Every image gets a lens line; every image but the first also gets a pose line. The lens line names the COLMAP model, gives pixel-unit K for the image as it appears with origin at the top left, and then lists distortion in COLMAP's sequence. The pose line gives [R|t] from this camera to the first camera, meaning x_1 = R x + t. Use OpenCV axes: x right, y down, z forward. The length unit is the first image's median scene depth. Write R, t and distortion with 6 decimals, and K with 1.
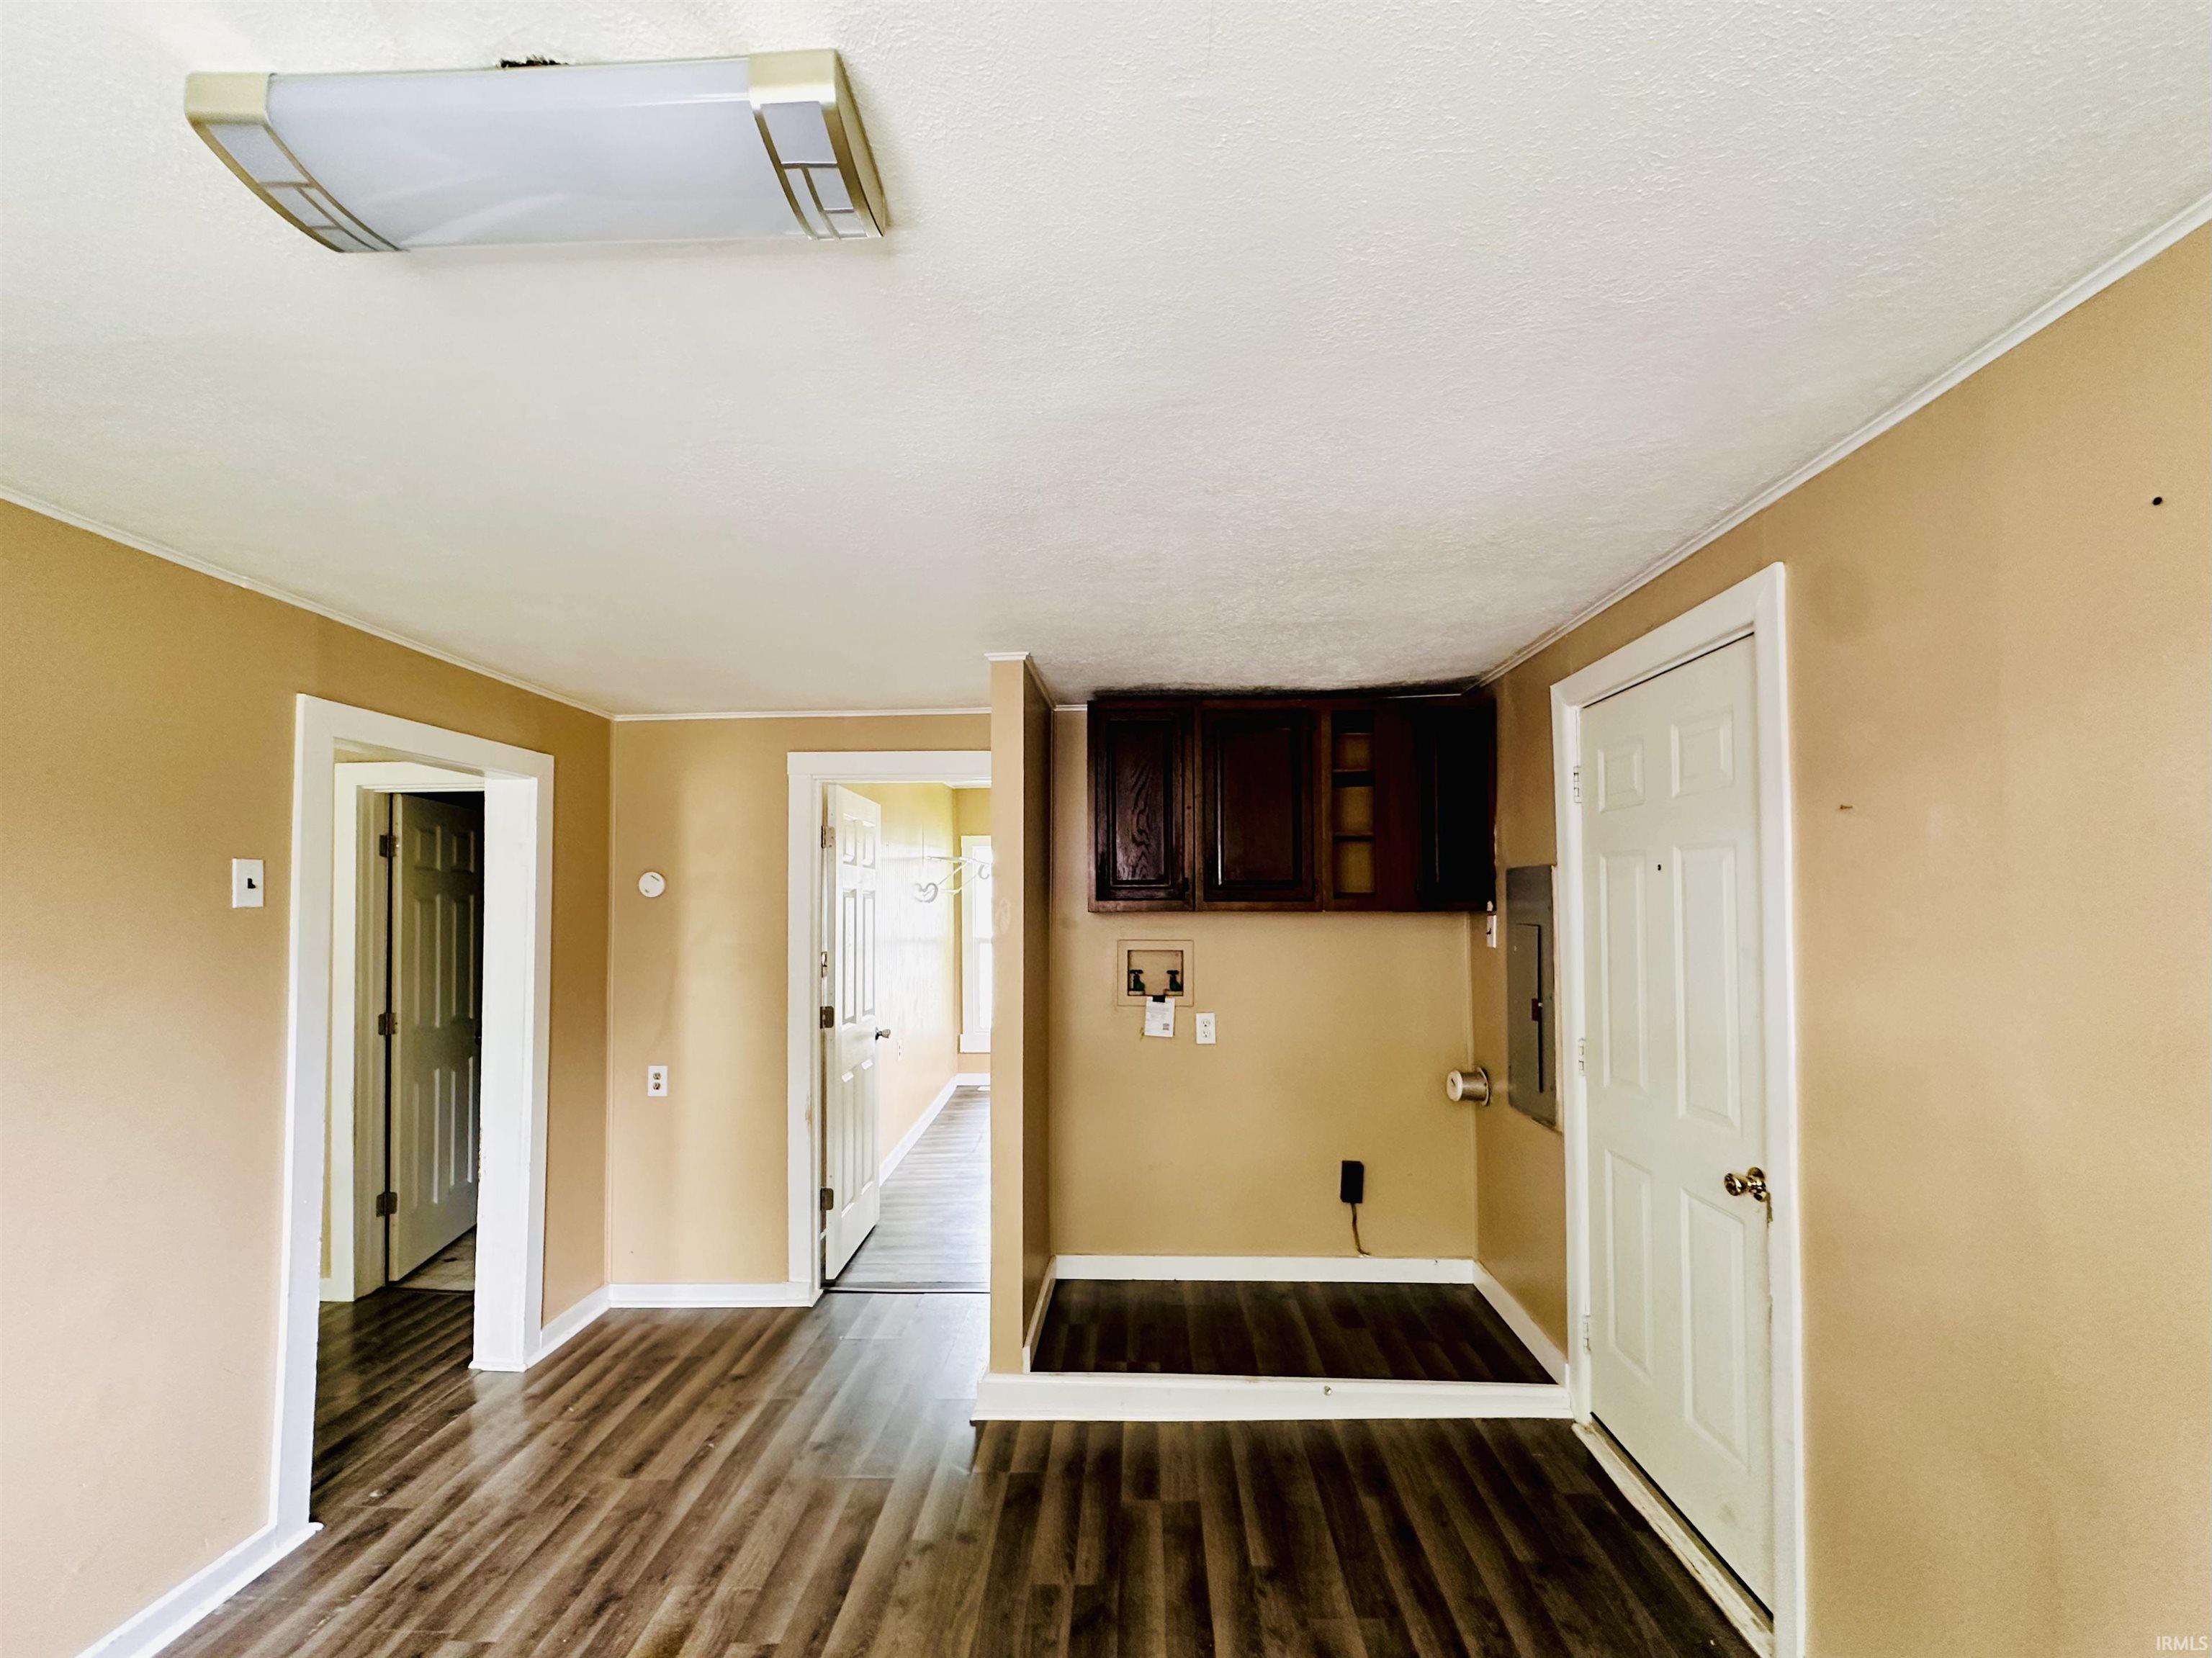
lens RADIAL K [[911.6, 0, 1108.5], [0, 911.6, 896.2], [0, 0, 1]] dist [0.000338, 0.000031]
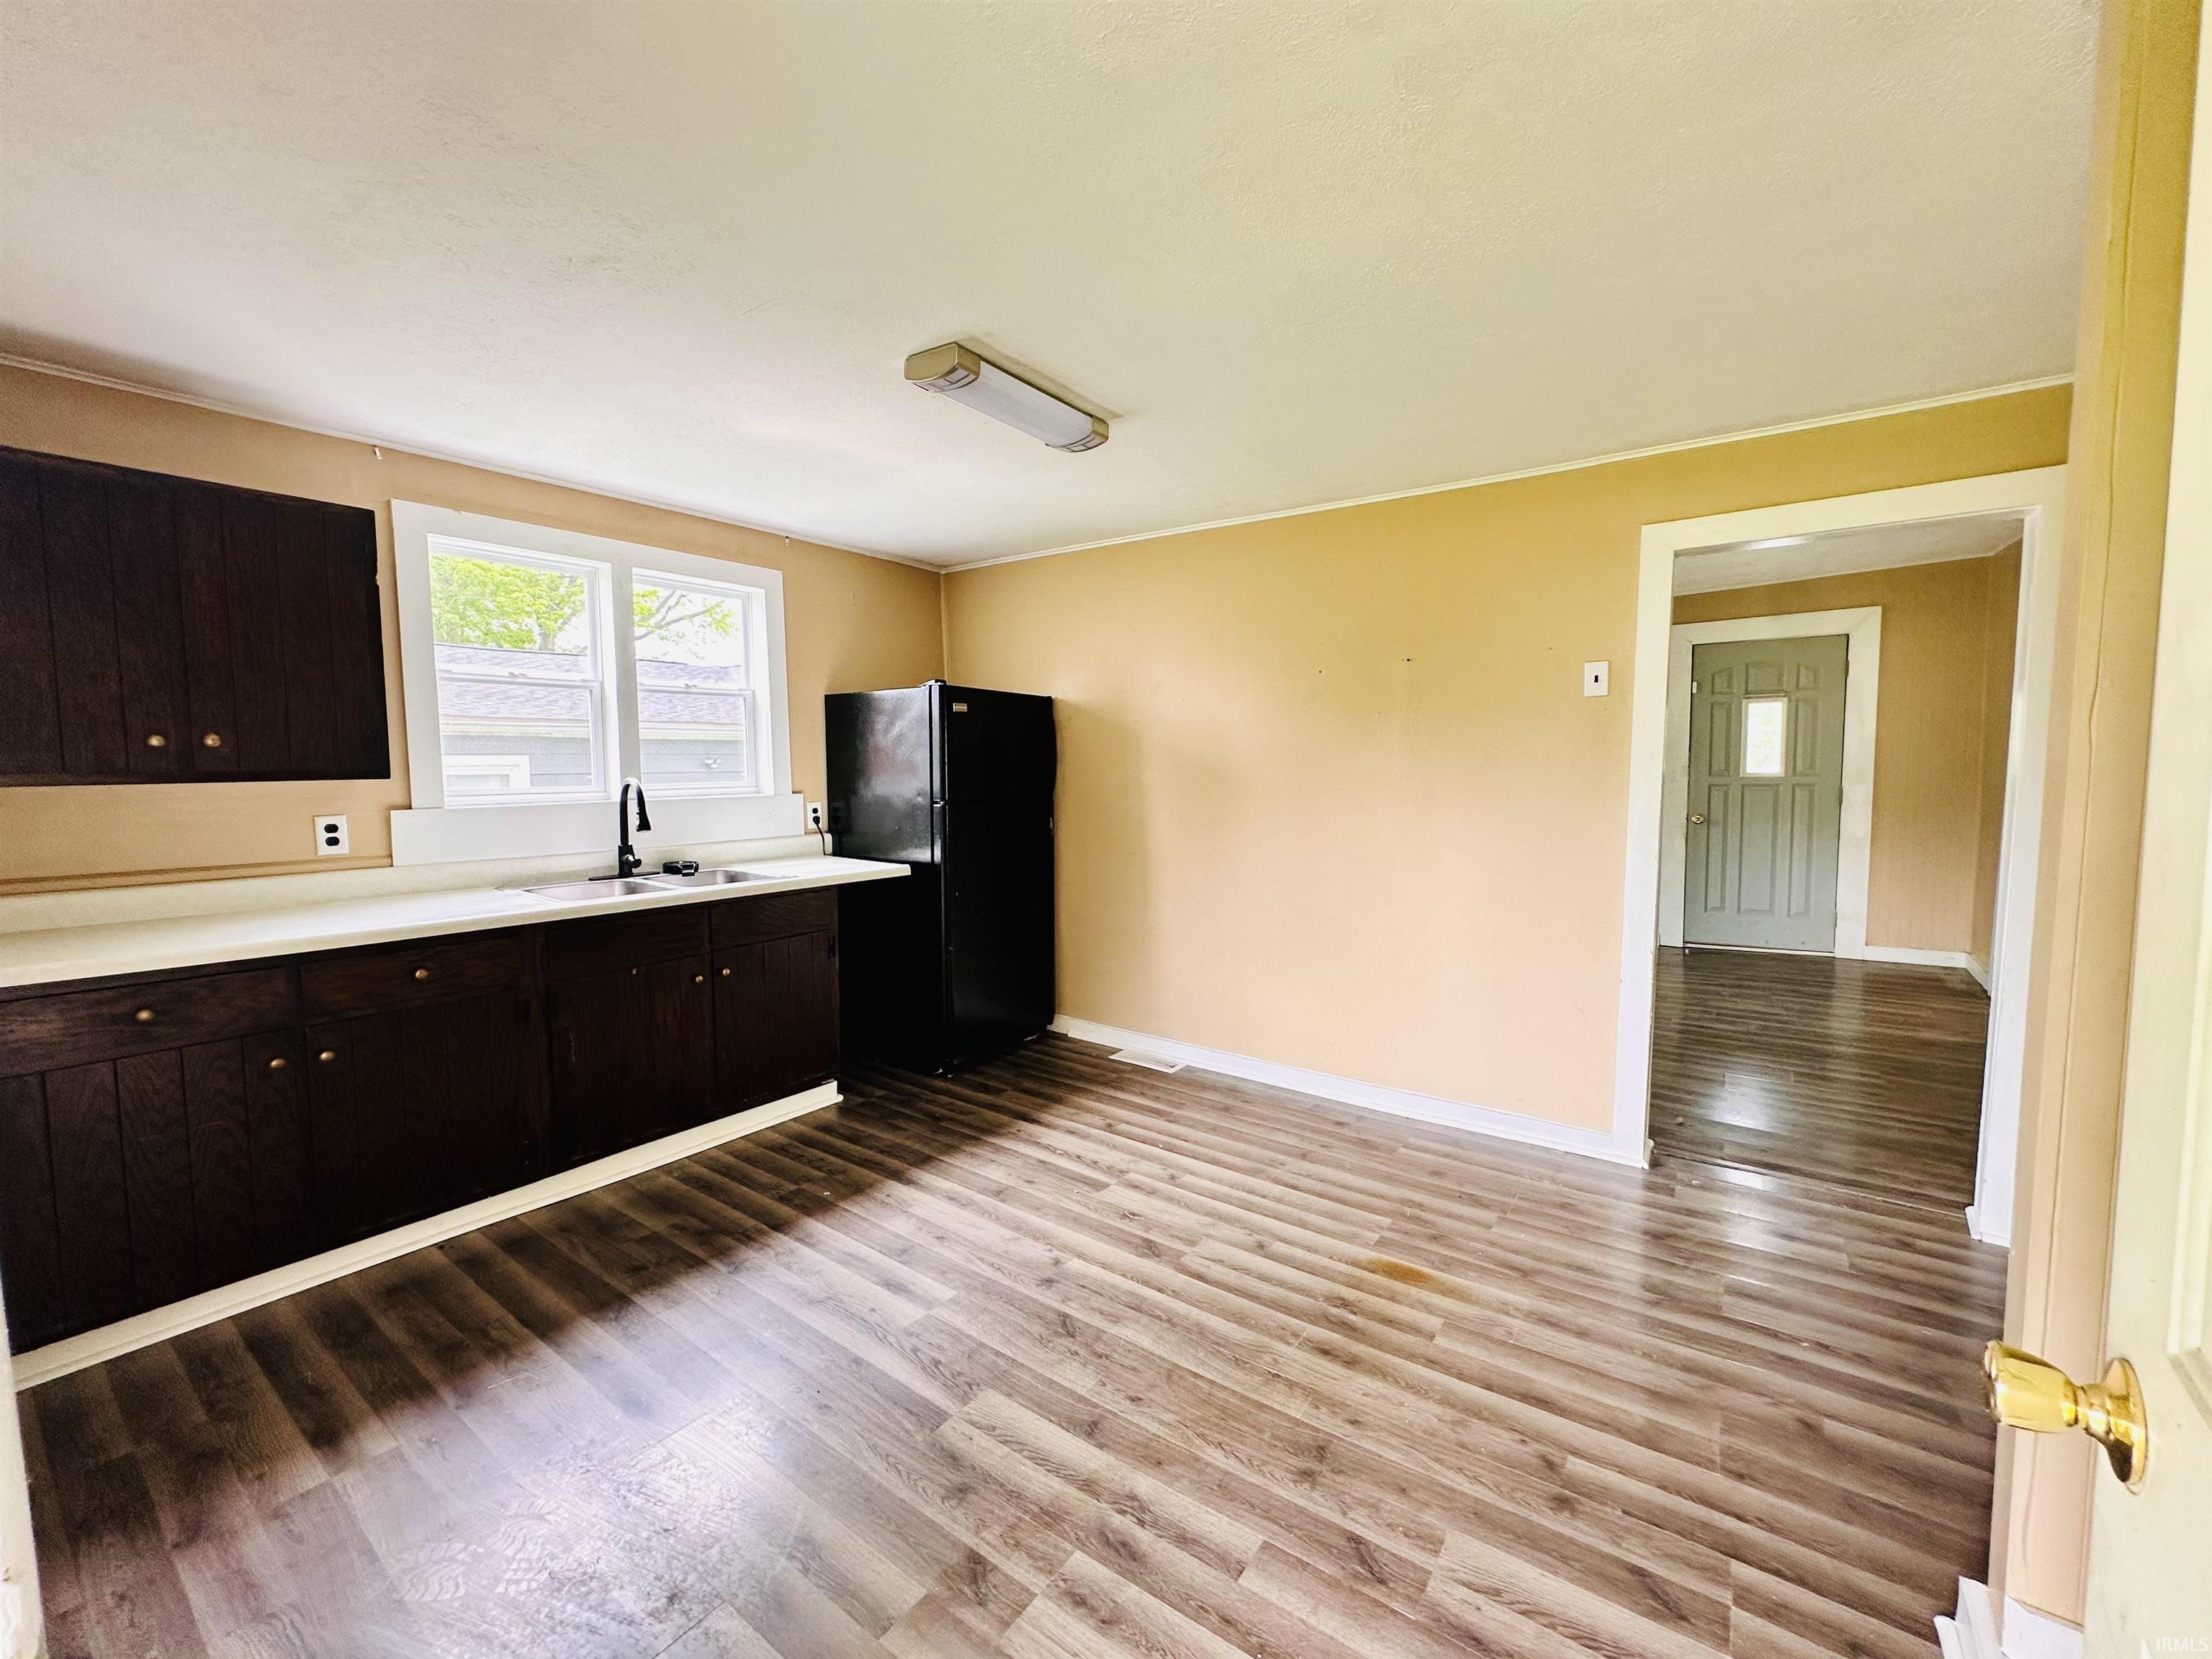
lens RADIAL K [[878.6, 0, 1106.0], [0, 878.6, 829.5], [0, 0, 1]] dist [-0.000676, -0.000104]
pose [[-0.554854, 0.070245, -0.828977, 0.628430], [0.024328, 0.997373, 0.068231, 0.108469], [0.831592, 0.017691, -0.555105, 1.130880]]
